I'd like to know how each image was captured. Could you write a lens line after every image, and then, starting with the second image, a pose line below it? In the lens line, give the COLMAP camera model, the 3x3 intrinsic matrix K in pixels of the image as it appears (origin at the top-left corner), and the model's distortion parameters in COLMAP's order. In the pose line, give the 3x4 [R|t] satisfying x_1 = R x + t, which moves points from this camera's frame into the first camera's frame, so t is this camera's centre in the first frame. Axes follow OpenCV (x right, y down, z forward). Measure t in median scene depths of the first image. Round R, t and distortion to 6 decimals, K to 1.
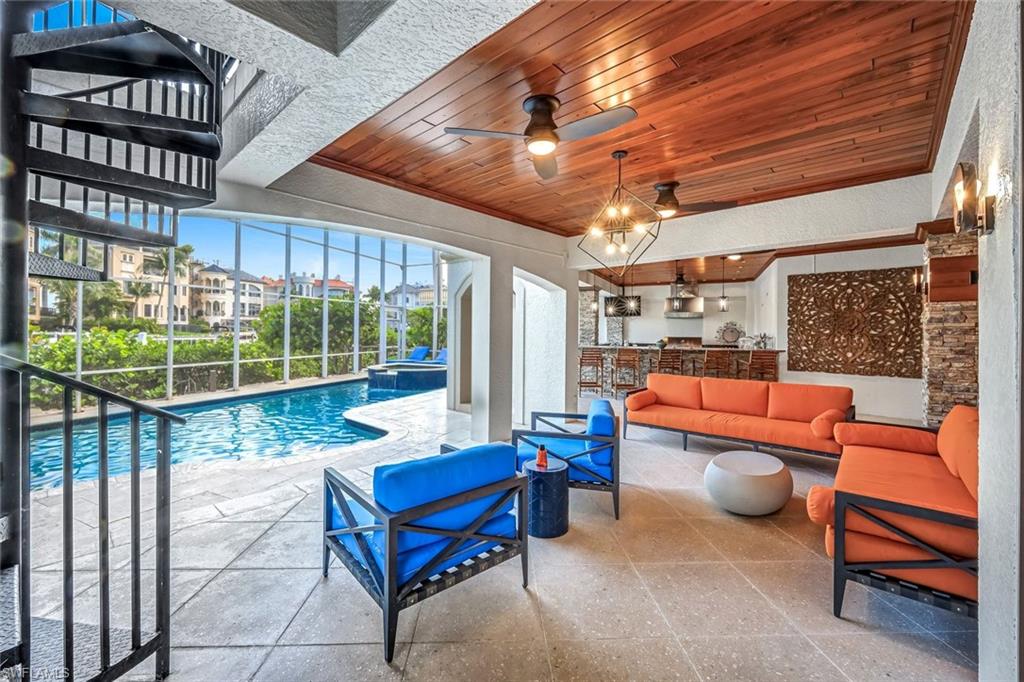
lens RADIAL K [[417.0, 0, 507.9], [0, 417.0, 328.6], [0, 0, 1]] dist [0.004295, 0.001192]
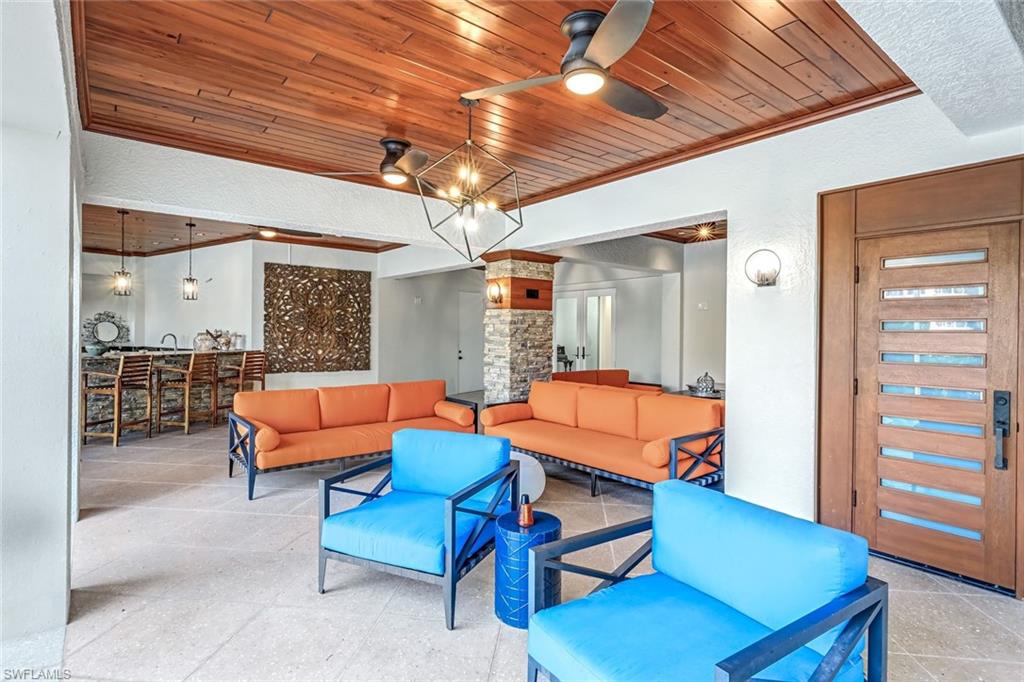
lens RADIAL K [[517.1, 0, 512.9], [0, 517.1, 334.3], [0, 0, 1]] dist [-0.000884, -0.000169]
pose [[0.145377, -0.008698, 0.989338, -0.322344], [-0.015057, 0.999826, 0.011002, 0.000449], [-0.989262, -0.016496, 0.145220, 0.370349]]
